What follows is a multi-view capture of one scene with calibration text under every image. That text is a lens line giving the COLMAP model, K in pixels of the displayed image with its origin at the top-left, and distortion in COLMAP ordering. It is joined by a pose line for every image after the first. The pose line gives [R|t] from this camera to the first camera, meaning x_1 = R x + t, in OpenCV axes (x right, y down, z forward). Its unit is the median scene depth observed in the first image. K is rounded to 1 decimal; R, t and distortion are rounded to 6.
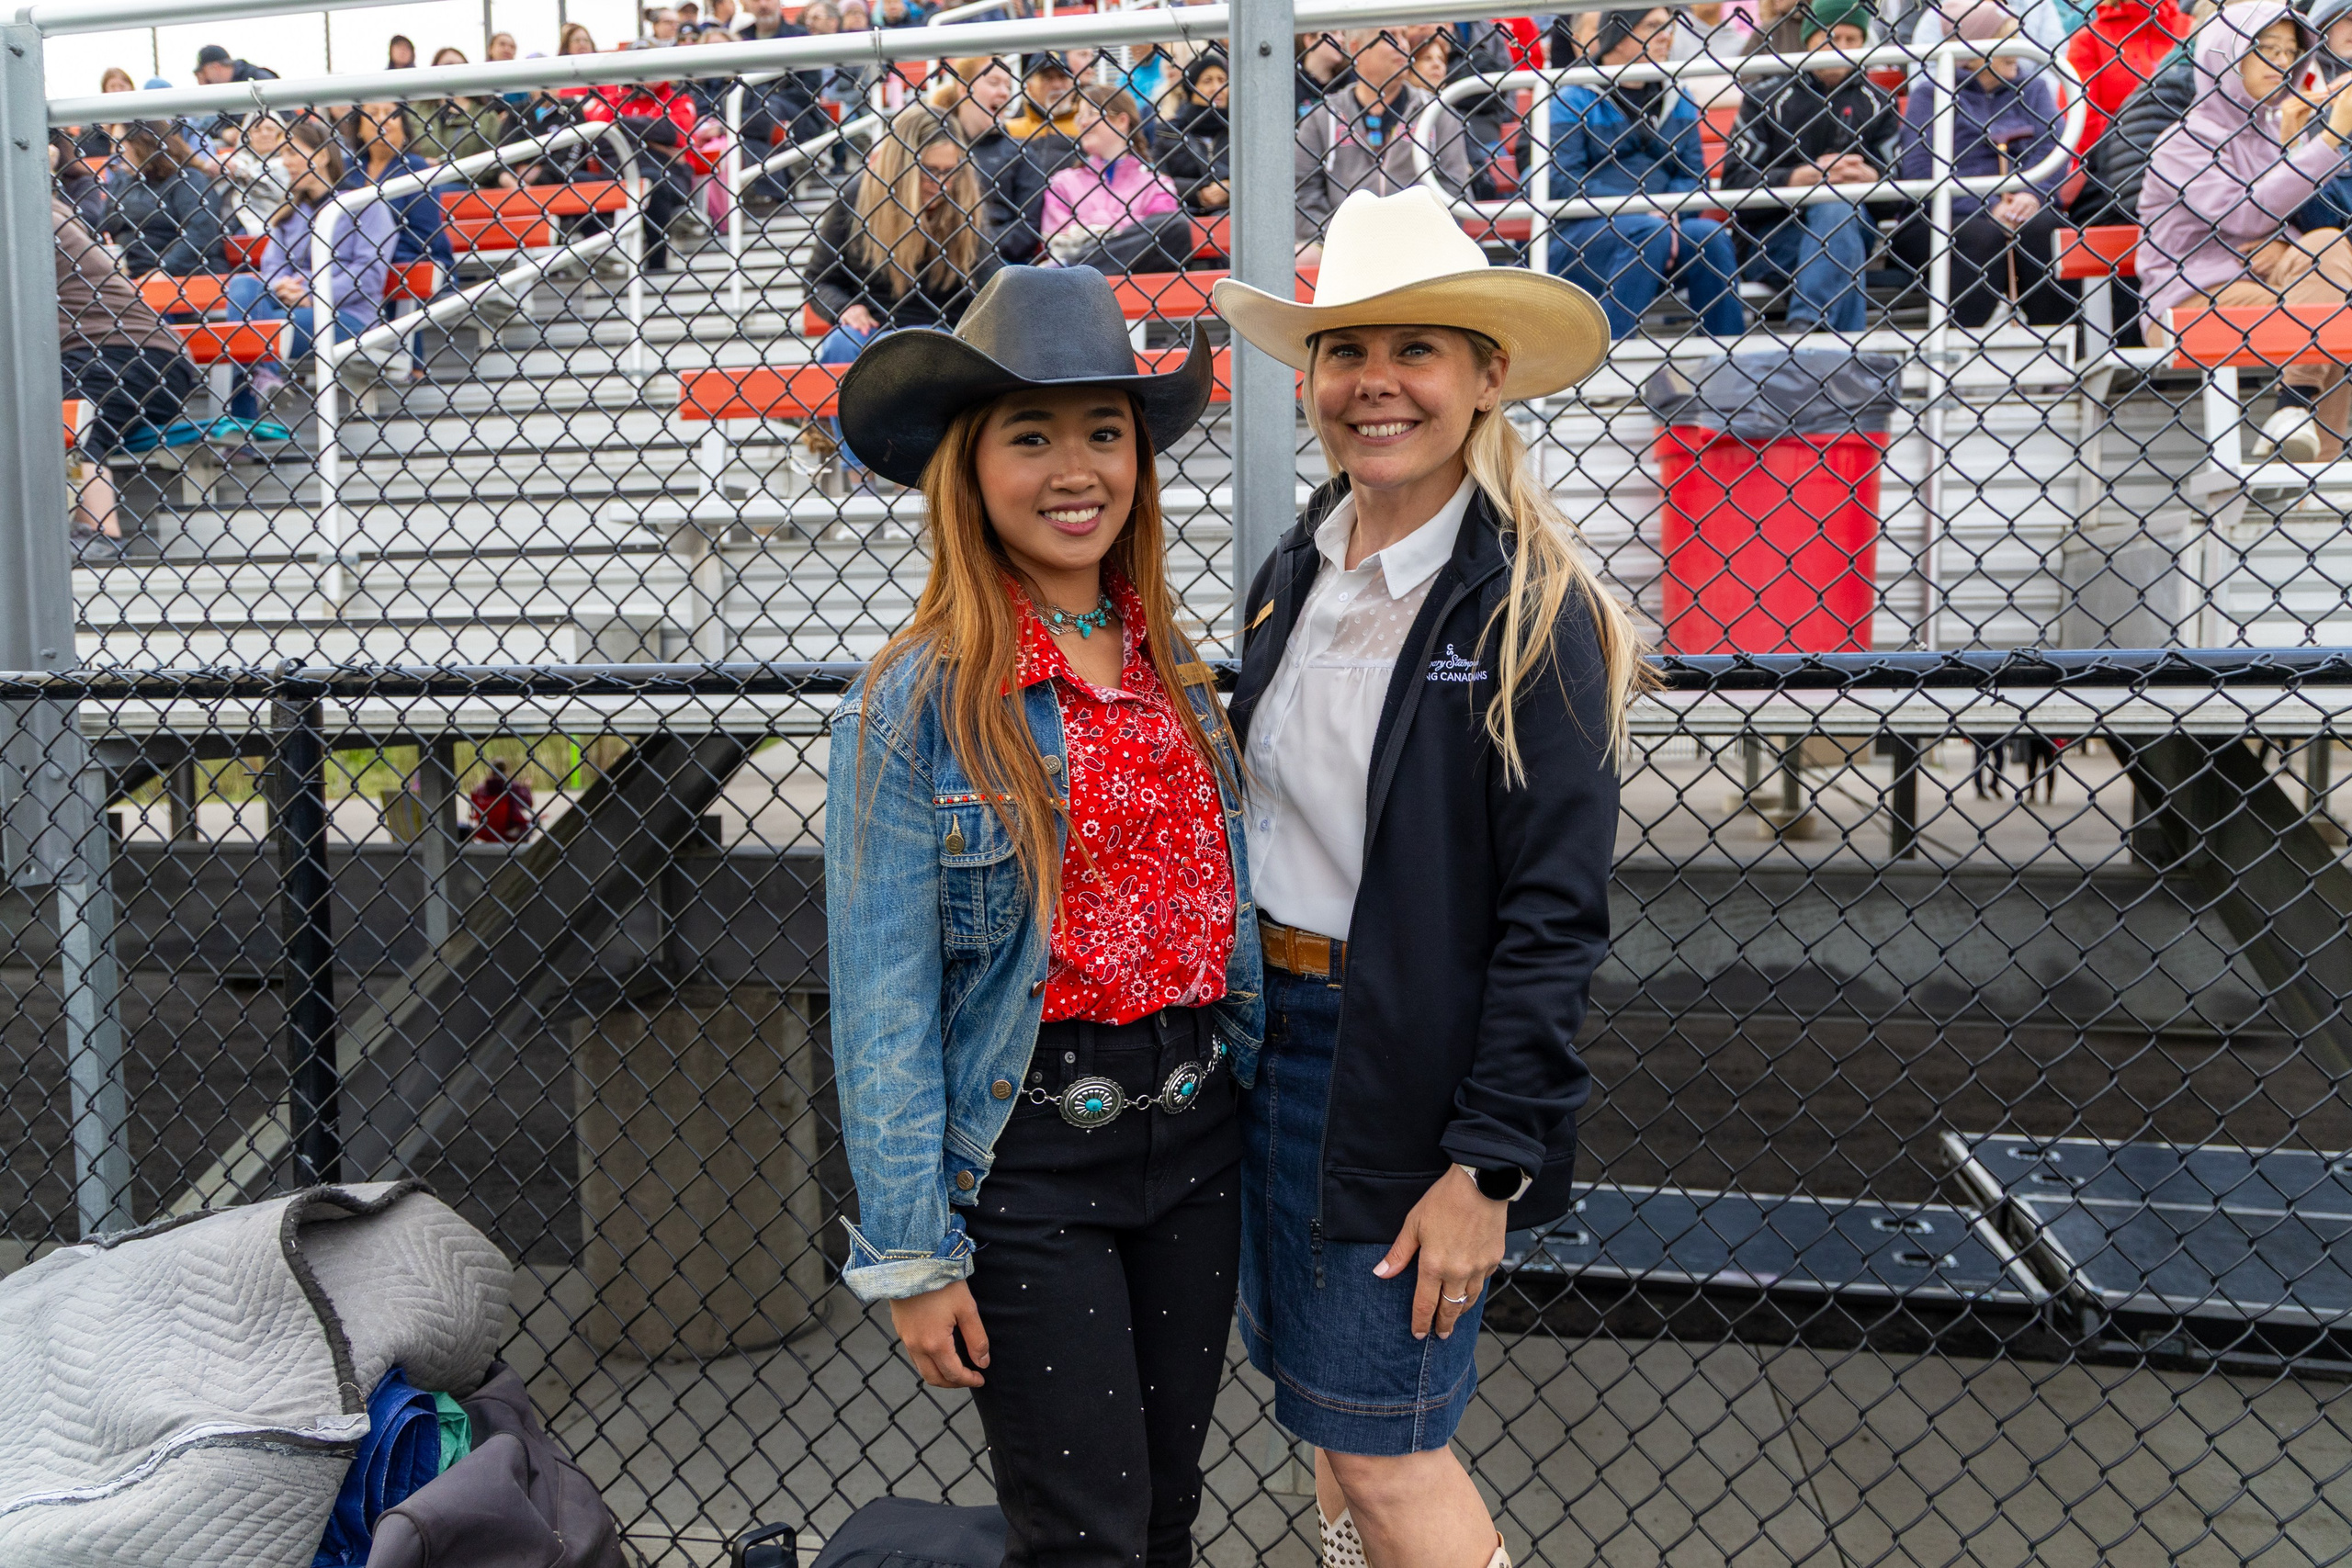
lens RADIAL K [[1629.0, 0, 1176.0], [0, 1629.0, 784.0], [0, 0, 1]] dist [0.004846, 0.000006]
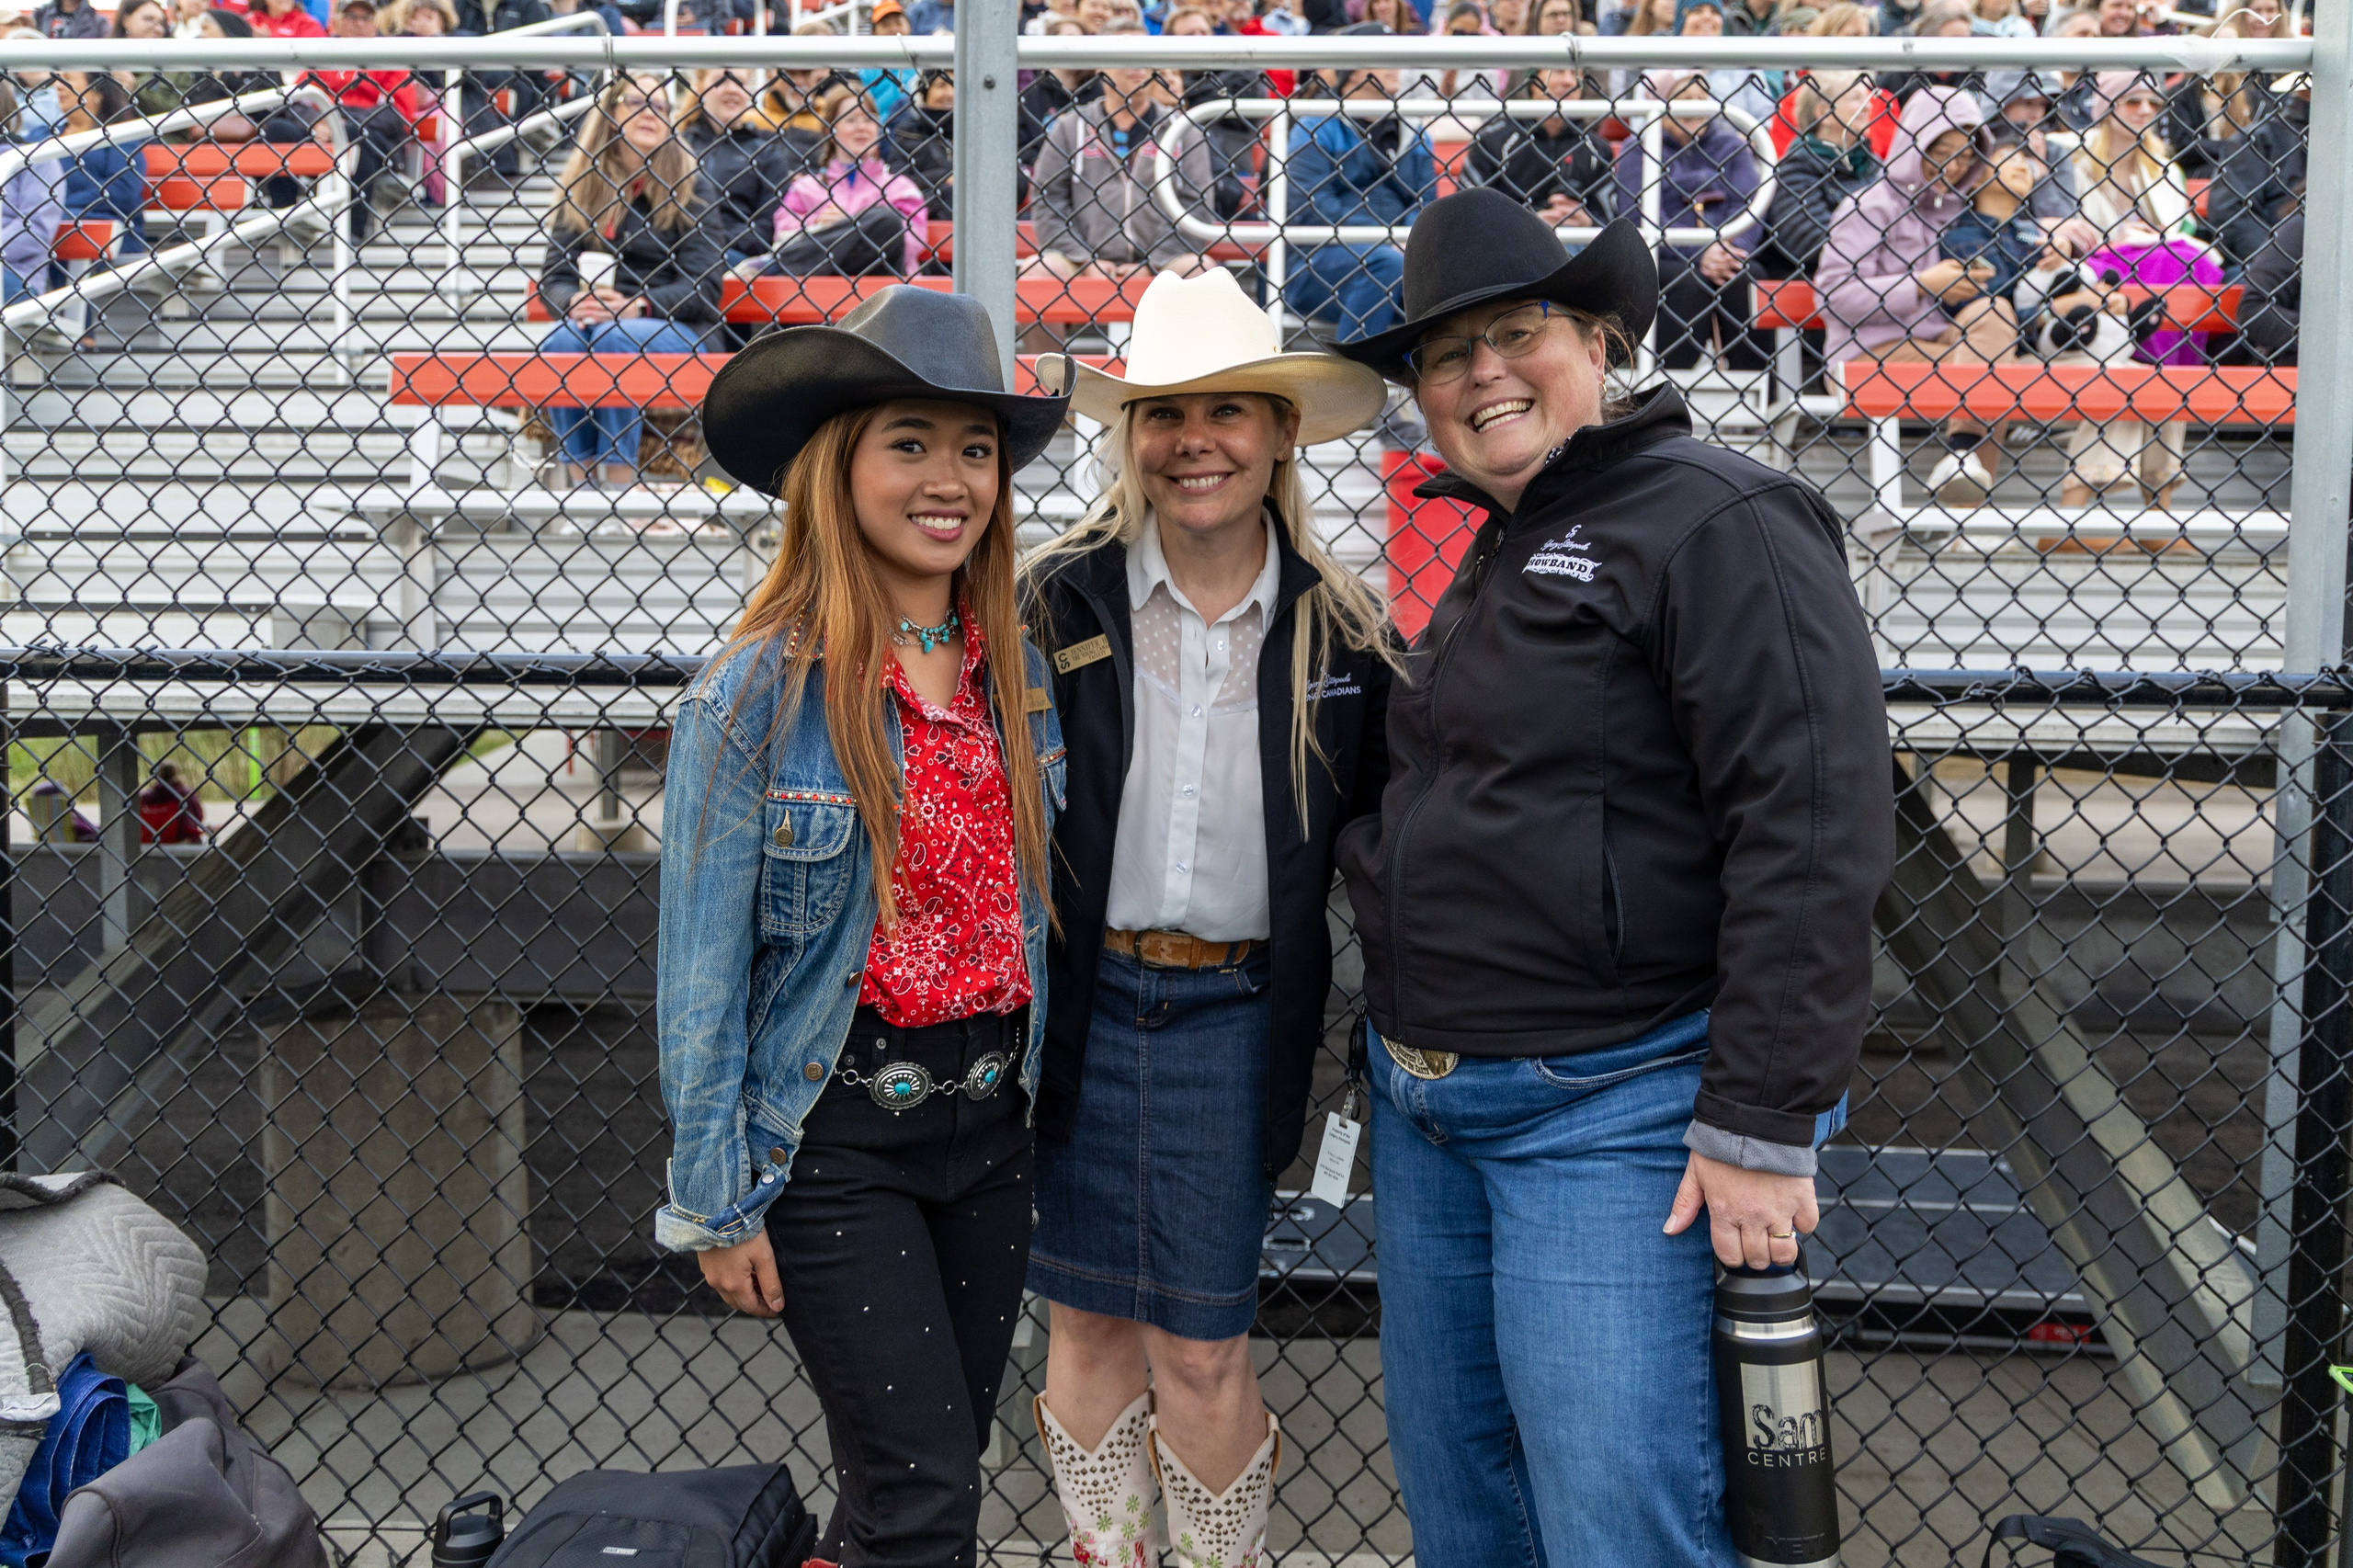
lens RADIAL K [[1757.5, 0, 1176.5], [0, 1757.5, 784.0], [0, 0, 1]] dist [-0.003484, 0.000226]
pose [[0.990791, 0.013064, 0.134768, 0.026091], [-0.010811, 0.999790, -0.017431, 0.019538], [-0.134968, 0.015813, 0.990724, -0.126549]]
